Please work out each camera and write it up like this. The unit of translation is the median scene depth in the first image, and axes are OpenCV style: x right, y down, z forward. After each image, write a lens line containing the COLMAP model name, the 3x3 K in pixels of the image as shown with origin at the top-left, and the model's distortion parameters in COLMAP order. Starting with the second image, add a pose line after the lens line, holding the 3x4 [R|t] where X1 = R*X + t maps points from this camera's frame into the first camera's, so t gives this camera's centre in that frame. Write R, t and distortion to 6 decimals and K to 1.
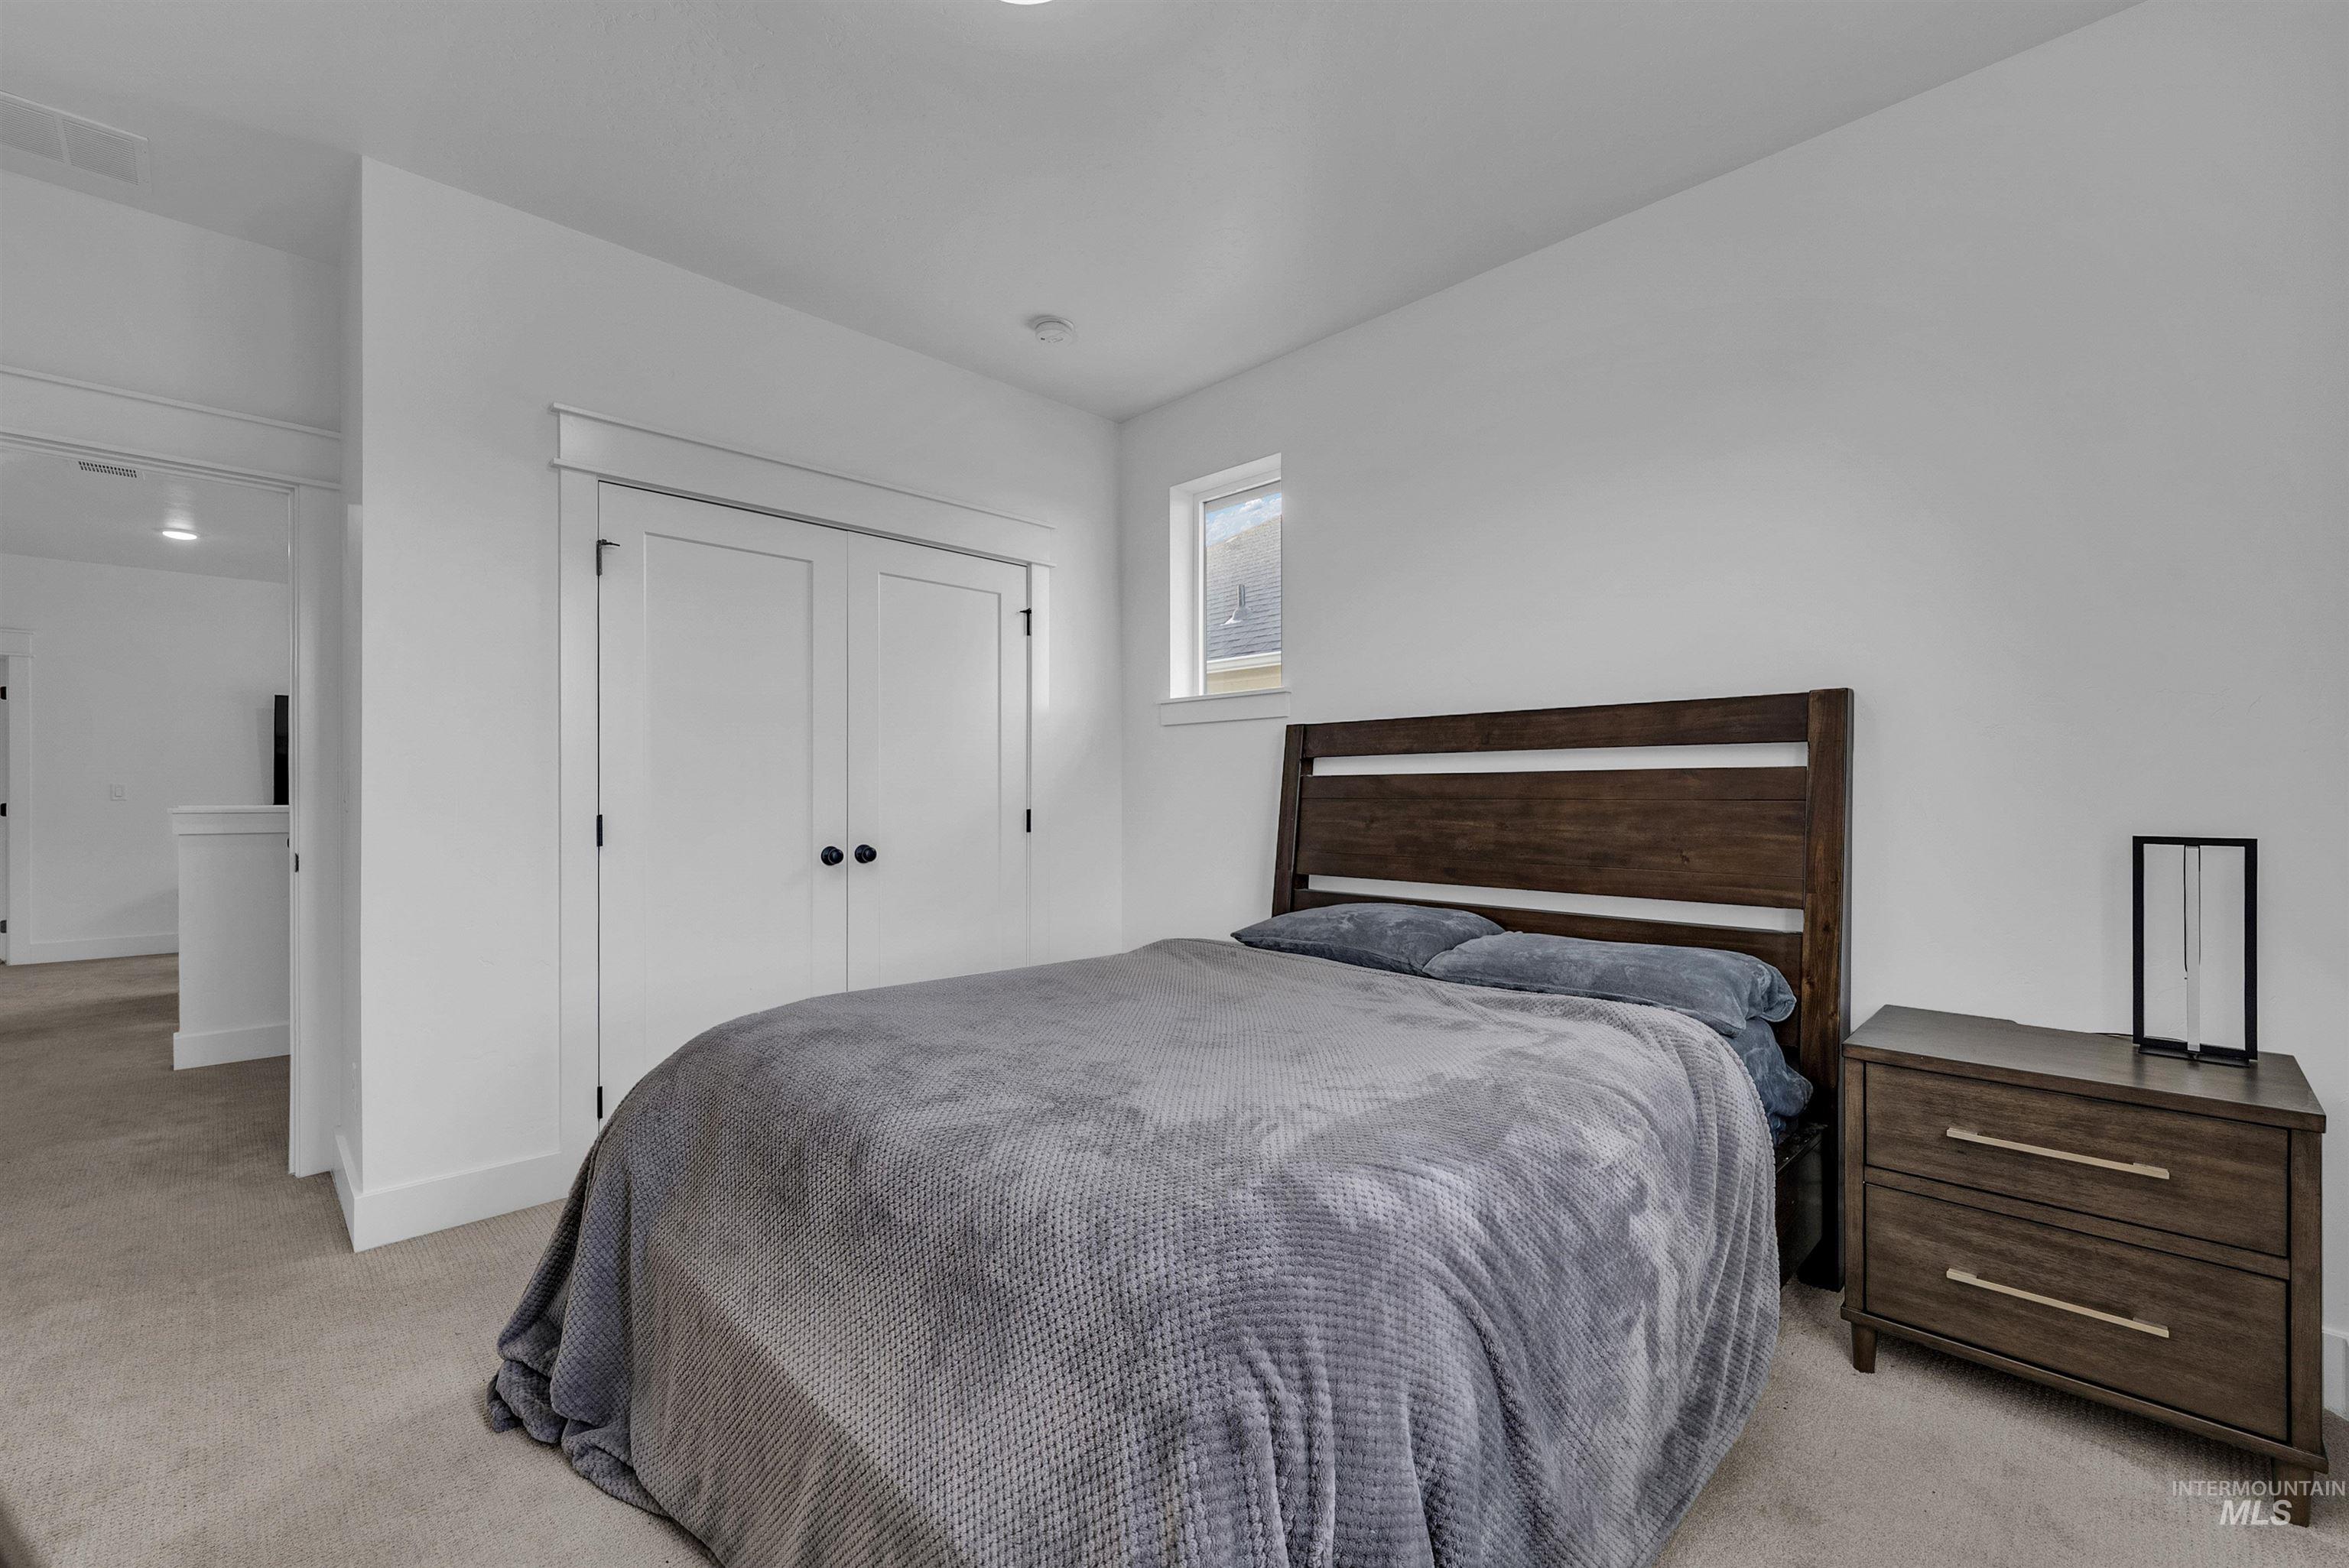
lens RADIAL K [[966.7, 0, 1177.7], [0, 966.7, 770.3], [0, 0, 1]] dist [0.000643, -0.000239]
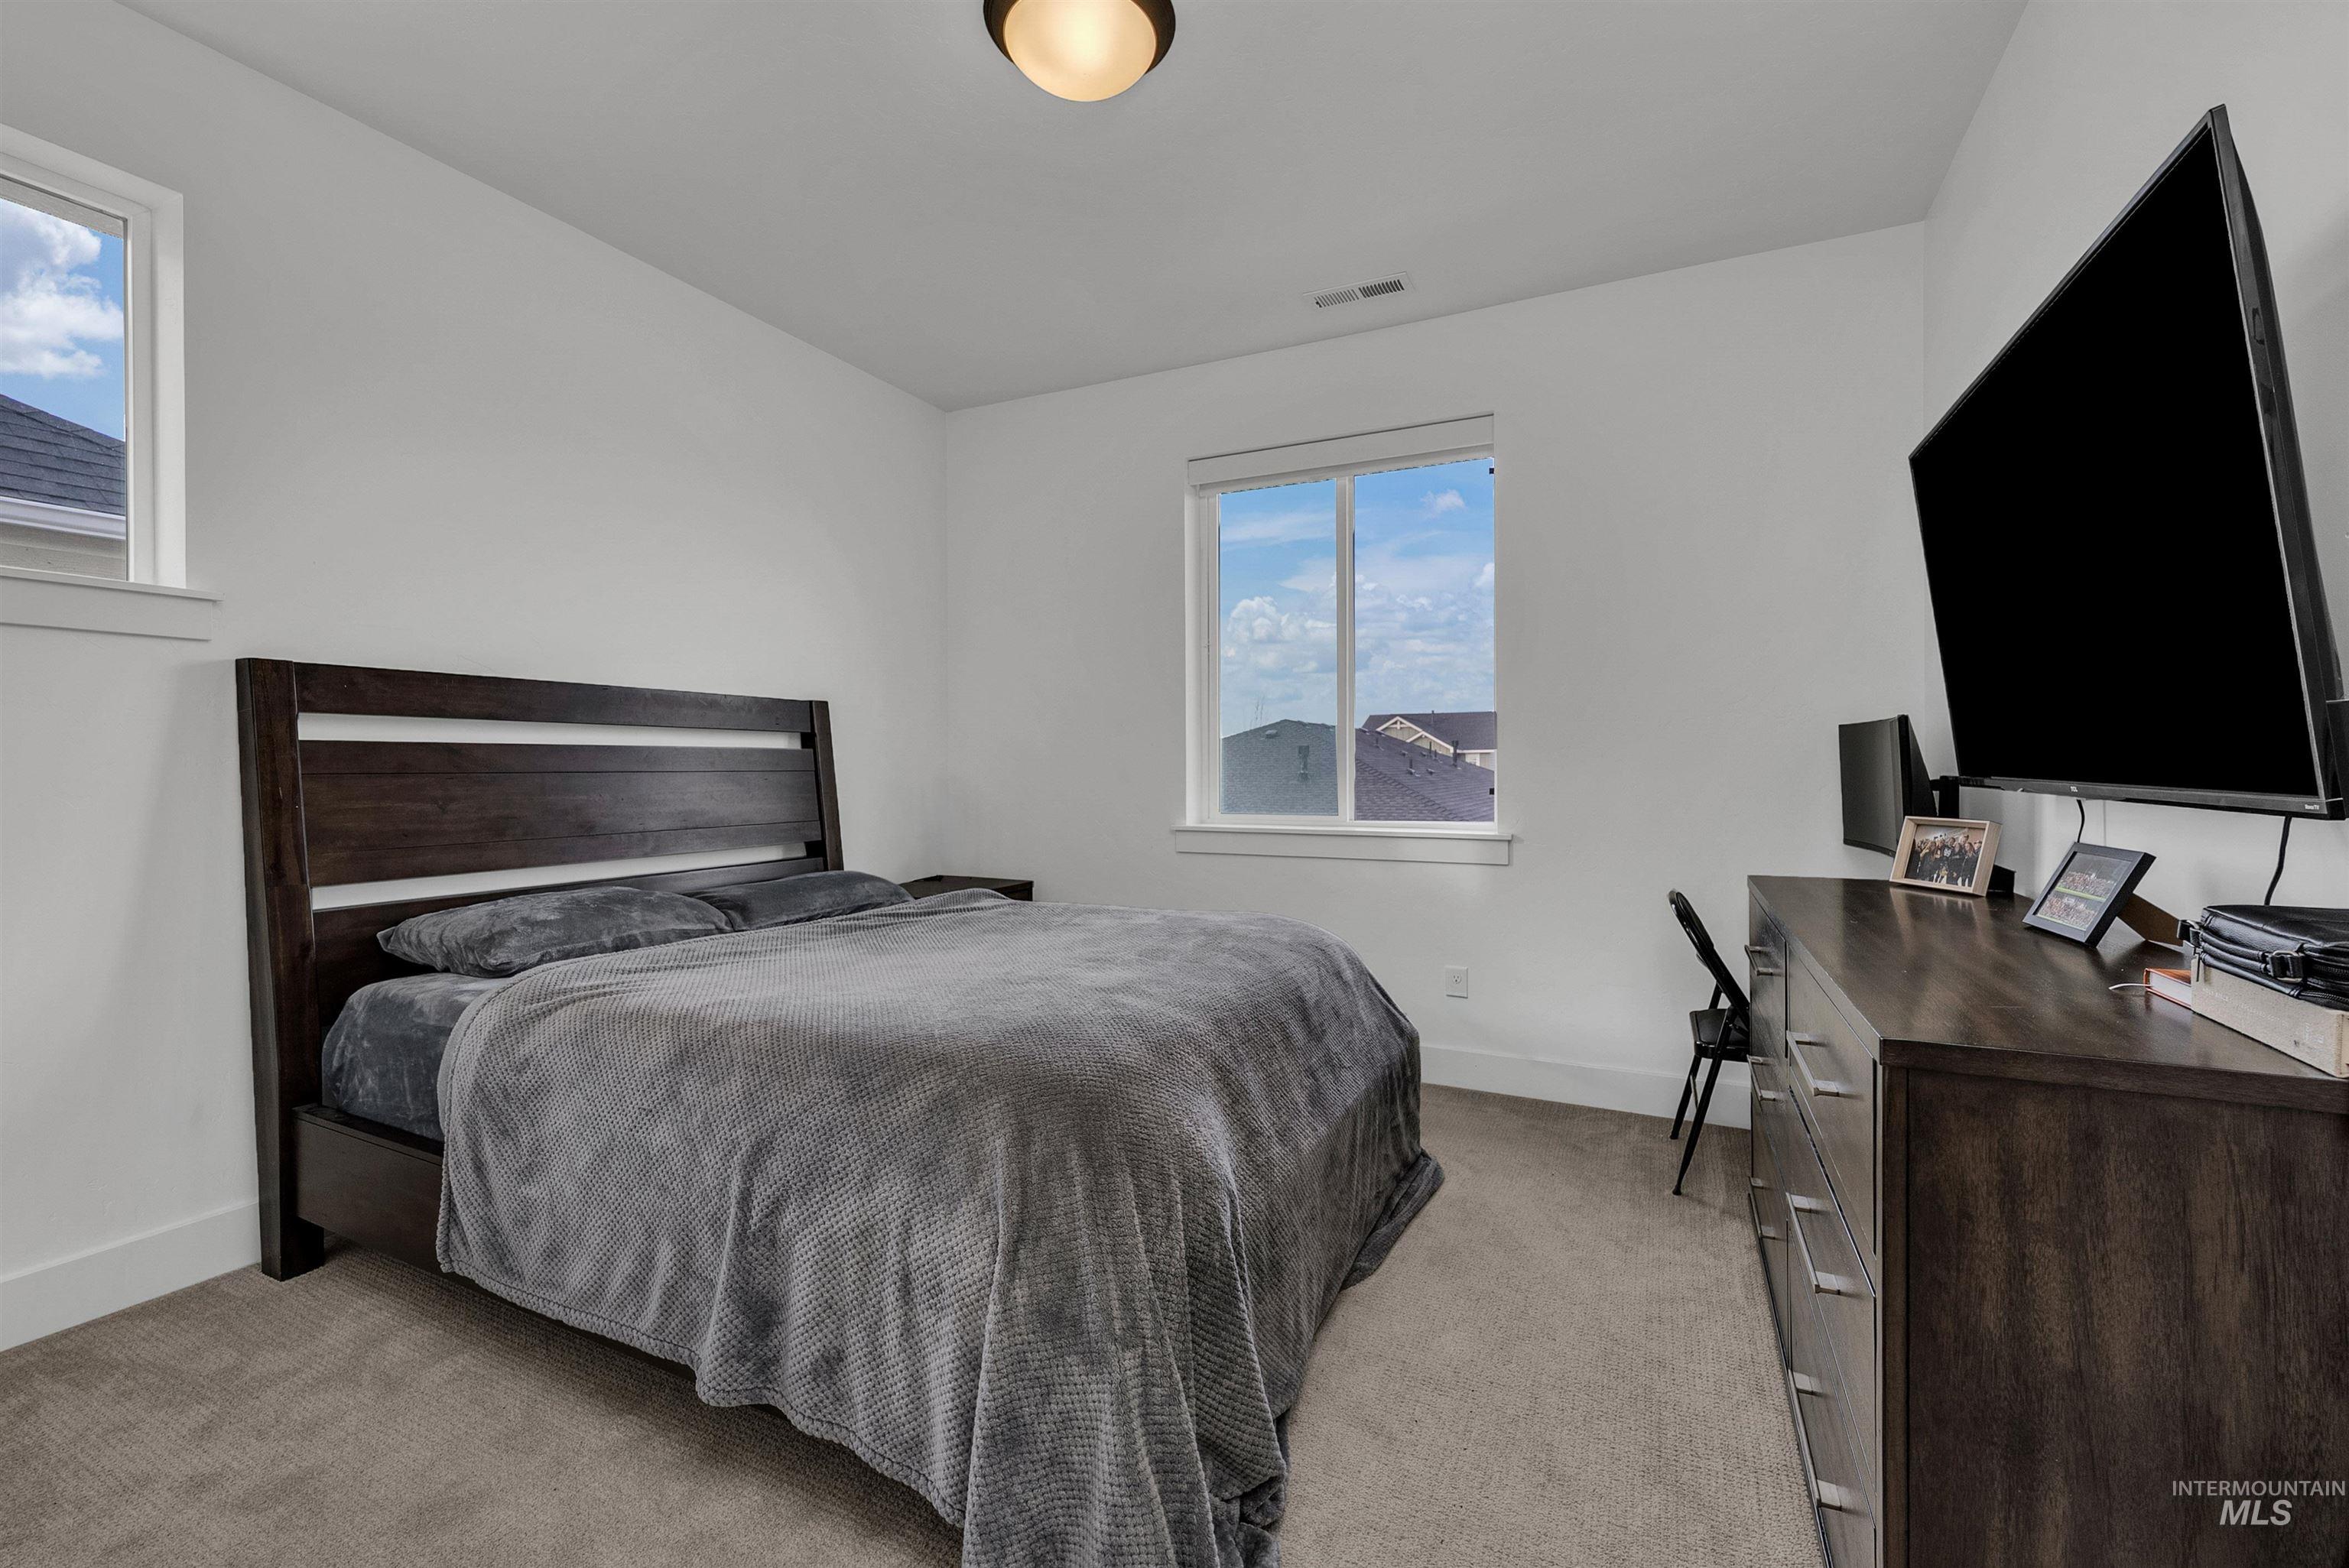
lens RADIAL K [[966.7, 0, 1177.7], [0, 966.7, 770.3], [0, 0, 1]] dist [0.000643, -0.000239]
pose [[-0.326614, -0.001187, 0.945157, -0.724524], [-0.022367, 0.999729, -0.006474, 0.018141], [-0.944893, -0.023255, -0.326552, 0.677906]]
